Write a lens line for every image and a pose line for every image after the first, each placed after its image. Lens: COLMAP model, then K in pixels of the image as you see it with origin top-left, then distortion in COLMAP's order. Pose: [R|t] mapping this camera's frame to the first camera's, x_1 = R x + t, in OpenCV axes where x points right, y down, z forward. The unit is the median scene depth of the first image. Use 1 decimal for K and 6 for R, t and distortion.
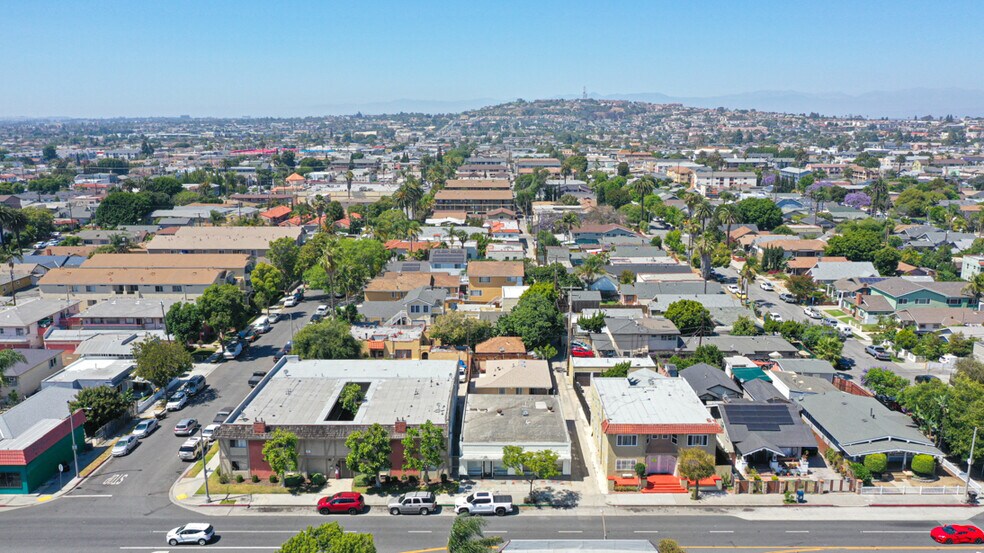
lens RADIAL K [[771.3, 0, 491.2], [0, 771.3, 276.4], [0, 0, 1]] dist [0.007398, -0.003569]
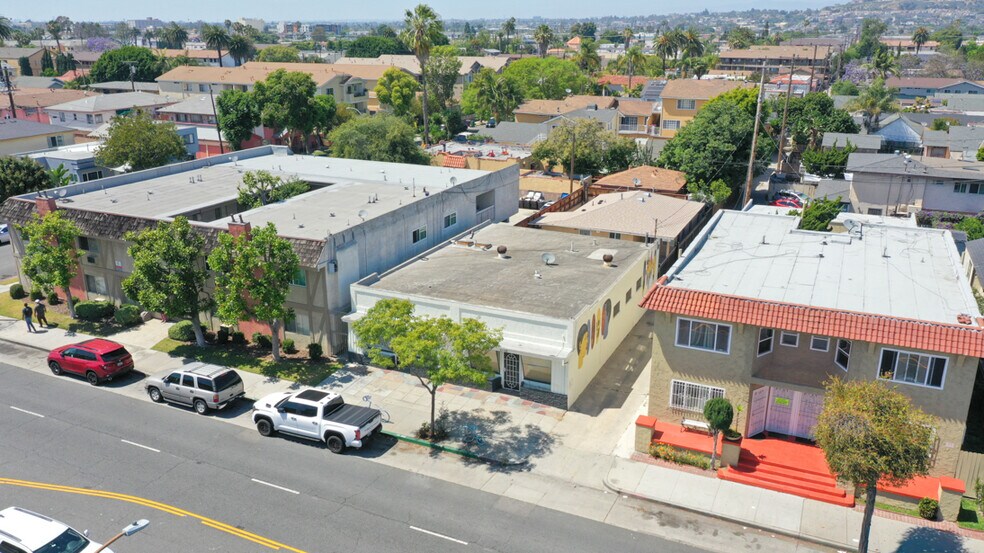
lens RADIAL K [[771.3, 0, 495.3], [0, 771.3, 278.8], [0, 0, 1]] dist [0.007398, -0.003569]
pose [[0.910871, 0.132479, -0.390849, 0.222417], [-0.084980, 0.986989, 0.136497, 0.139050], [0.403846, -0.091117, 0.910278, 0.603381]]
